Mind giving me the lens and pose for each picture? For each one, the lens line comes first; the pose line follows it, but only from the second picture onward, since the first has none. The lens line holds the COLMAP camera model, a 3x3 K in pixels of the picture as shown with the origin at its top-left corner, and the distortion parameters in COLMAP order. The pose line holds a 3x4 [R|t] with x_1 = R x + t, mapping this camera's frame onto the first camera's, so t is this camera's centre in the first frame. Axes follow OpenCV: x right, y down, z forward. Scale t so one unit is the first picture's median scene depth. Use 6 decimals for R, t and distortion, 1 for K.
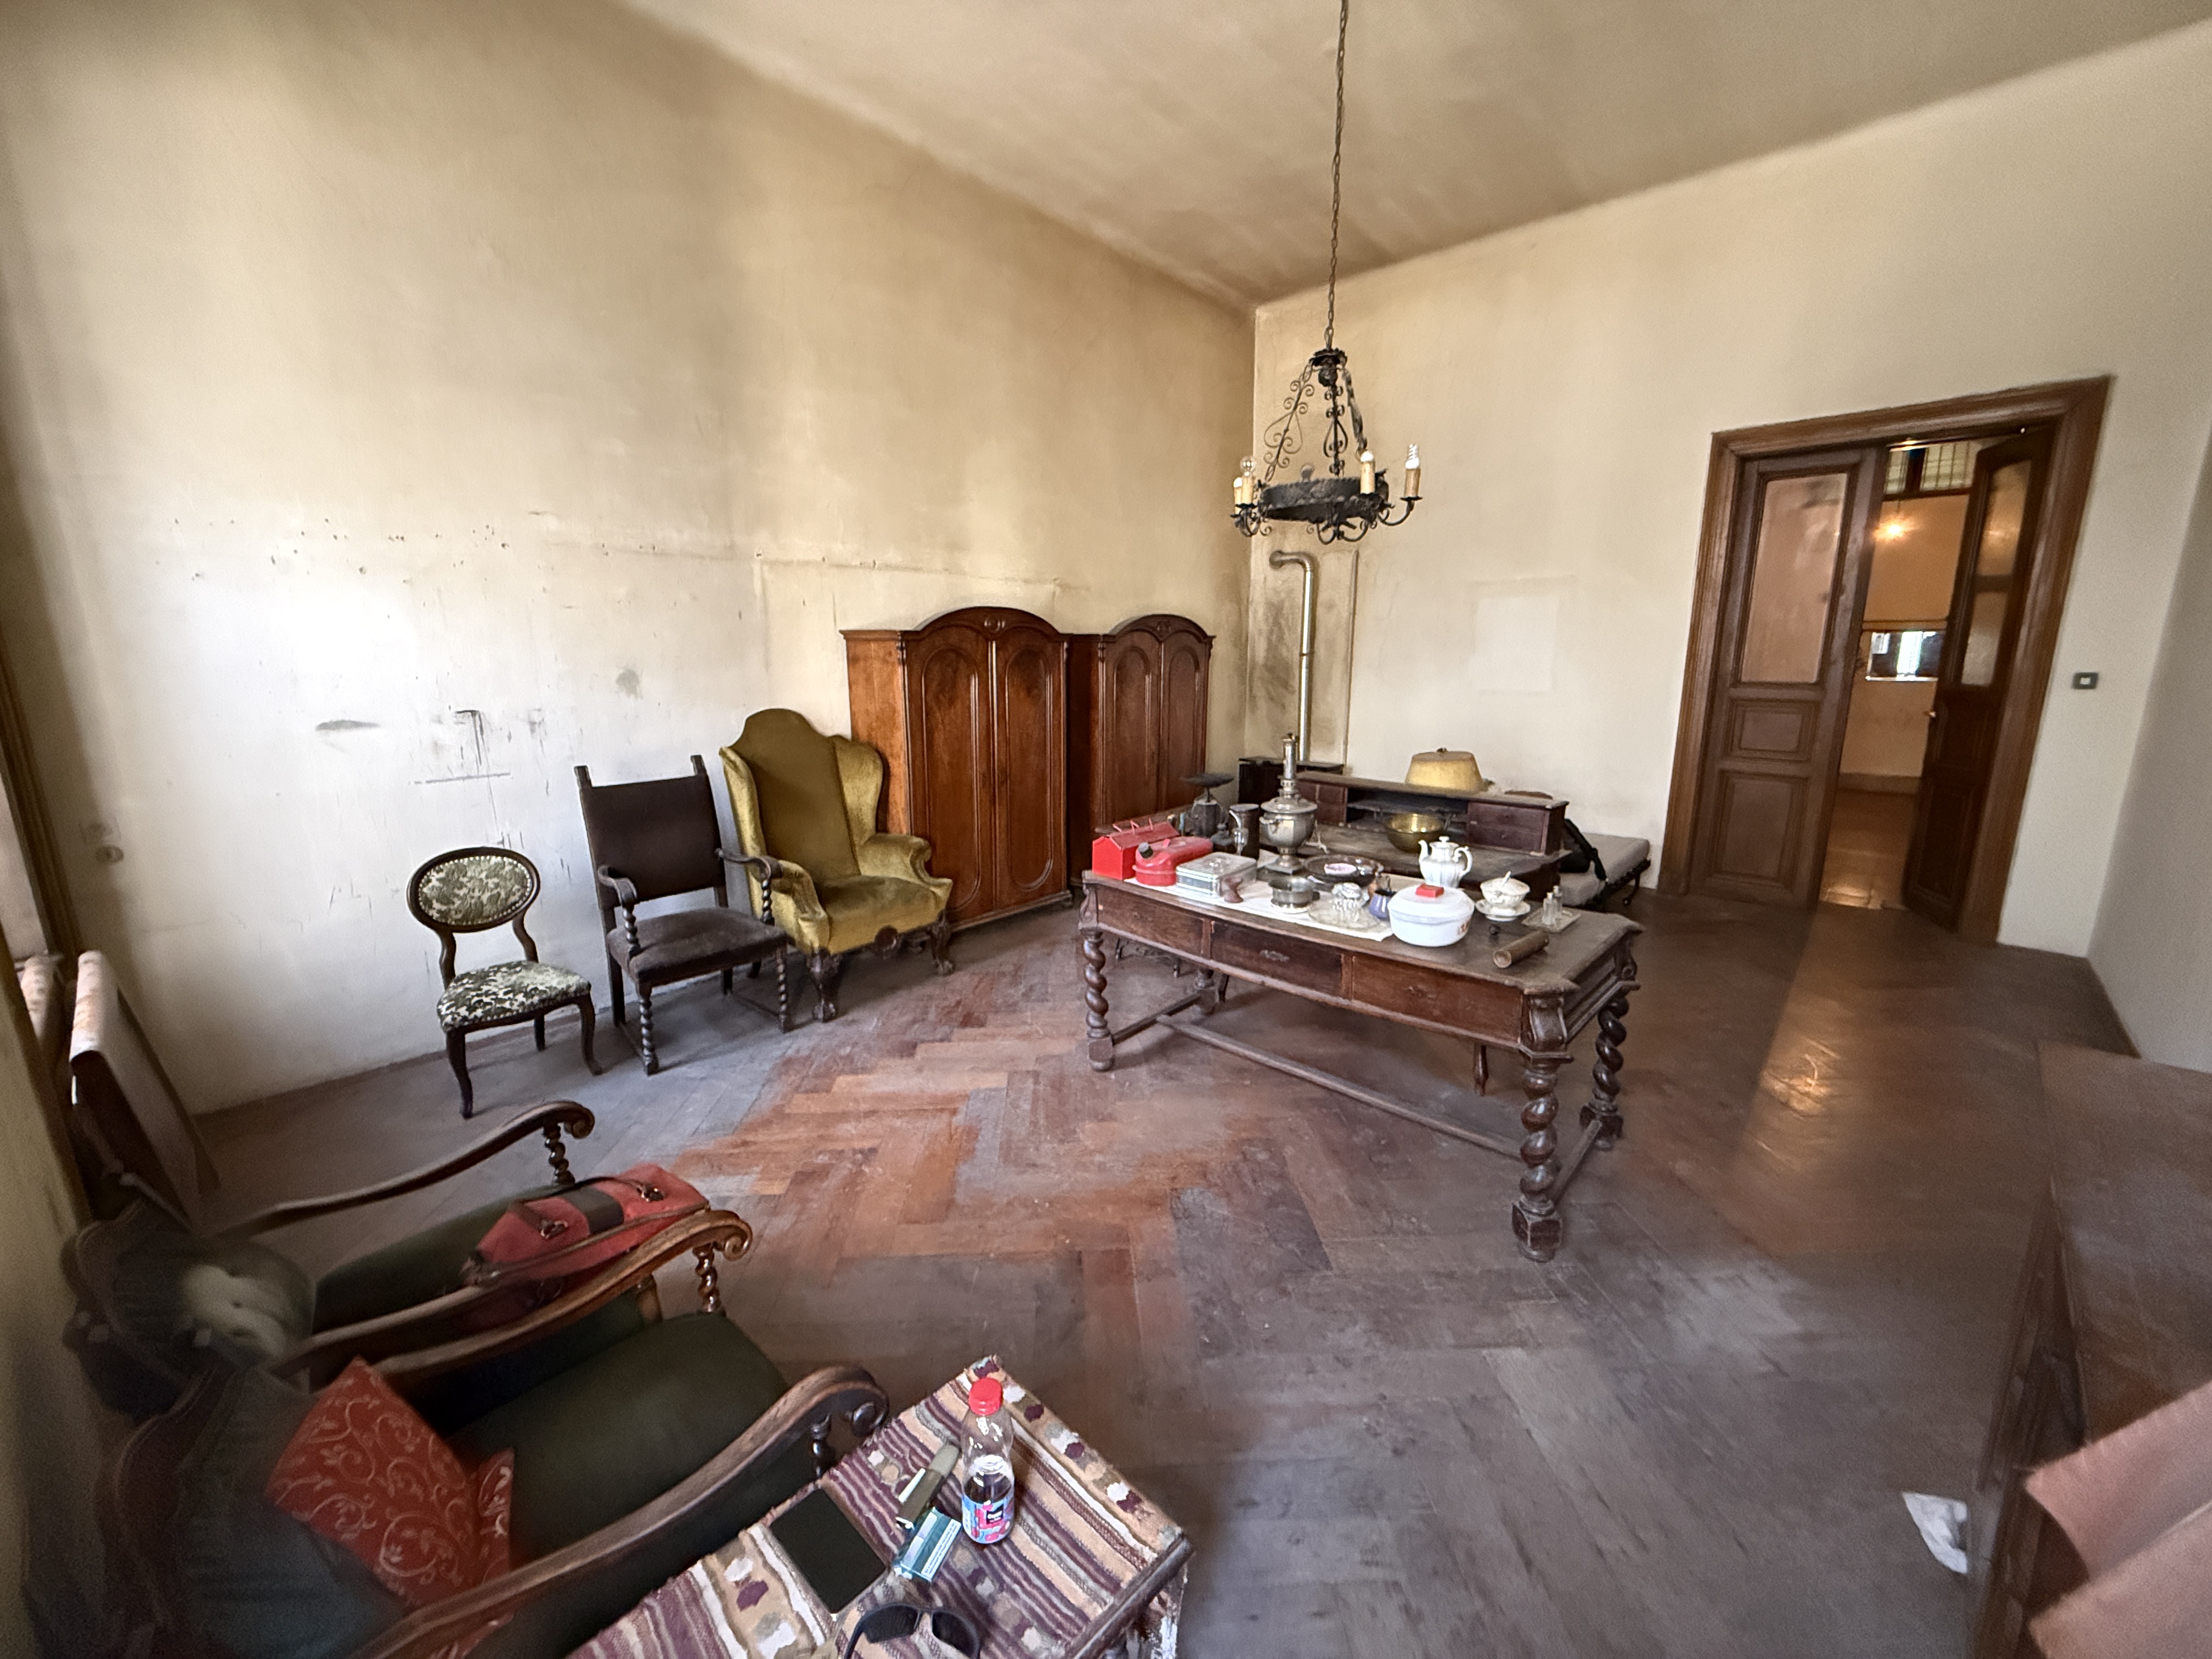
lens RADIAL K [[883.7, 0, 1099.0], [0, 883.7, 821.9], [0, 0, 1]] dist [-0.000044, -0.000029]
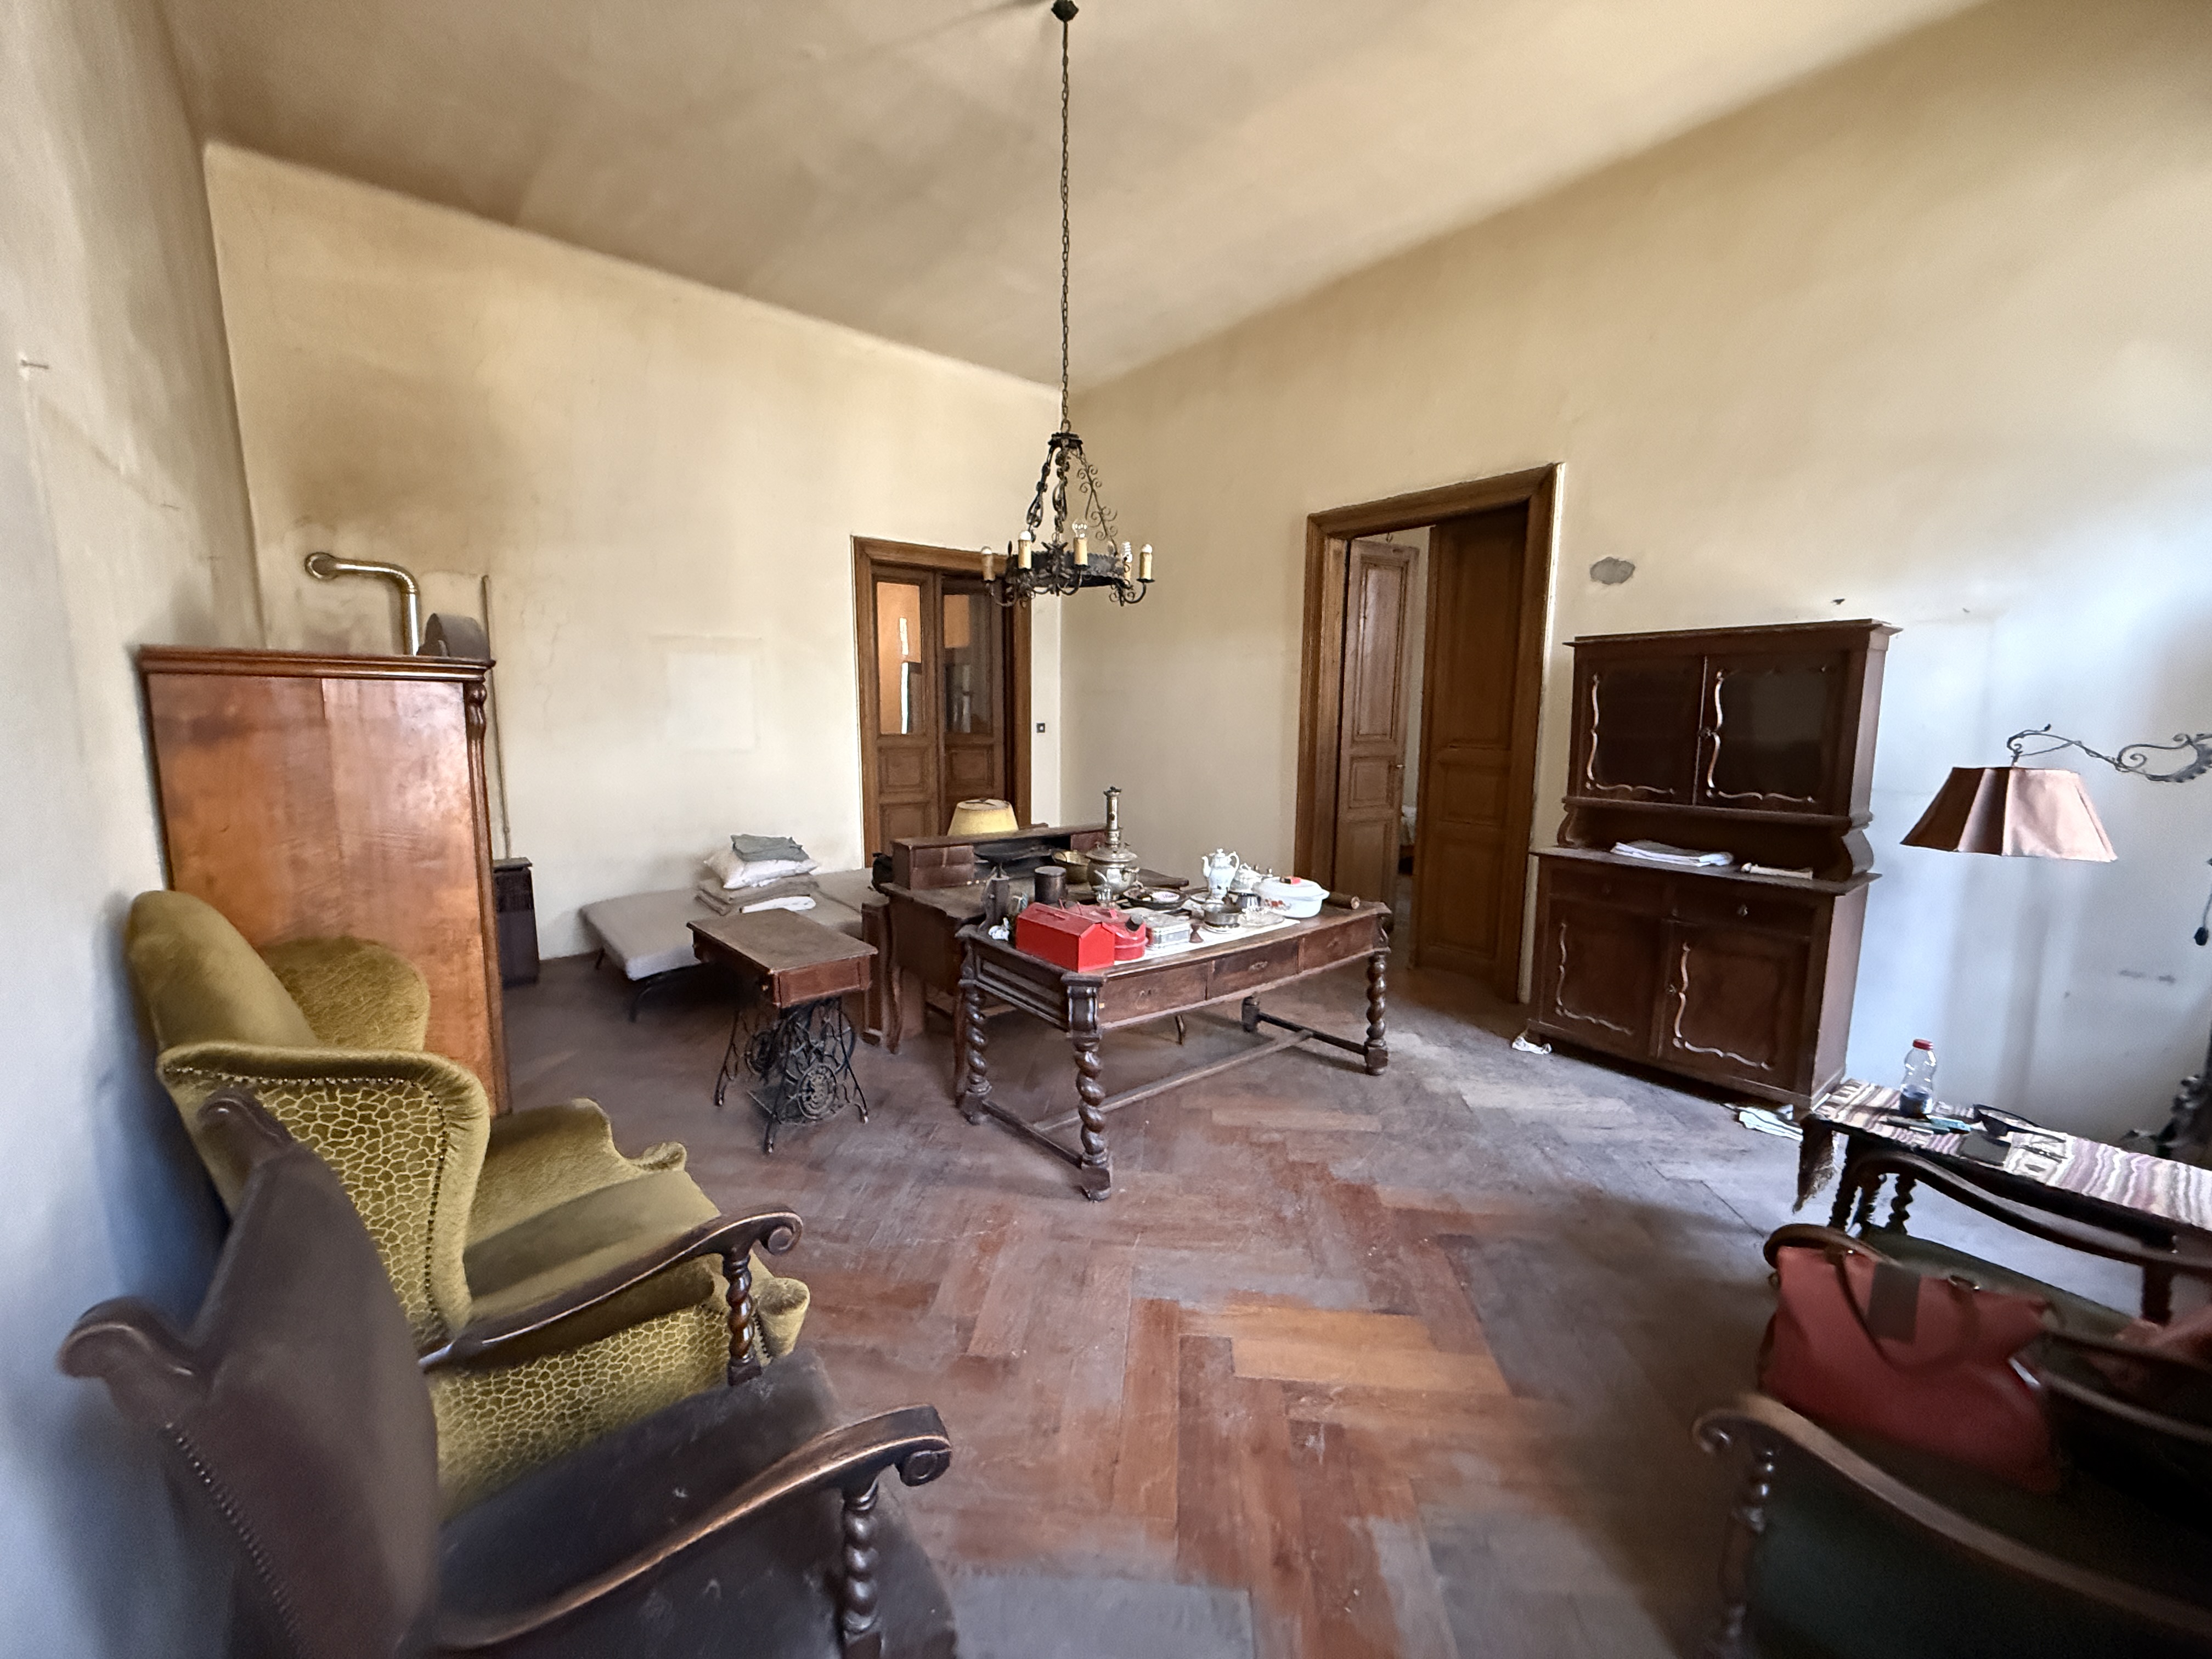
lens RADIAL K [[876.1, 0, 1103.2], [0, 876.1, 827.9], [0, 0, 1]] dist [-0.001155, -0.000237]
pose [[0.131043, -0.129454, 0.982888, -0.623216], [0.184579, 0.977288, 0.104108, -0.123606], [-0.974042, 0.167778, 0.151961, 0.646875]]
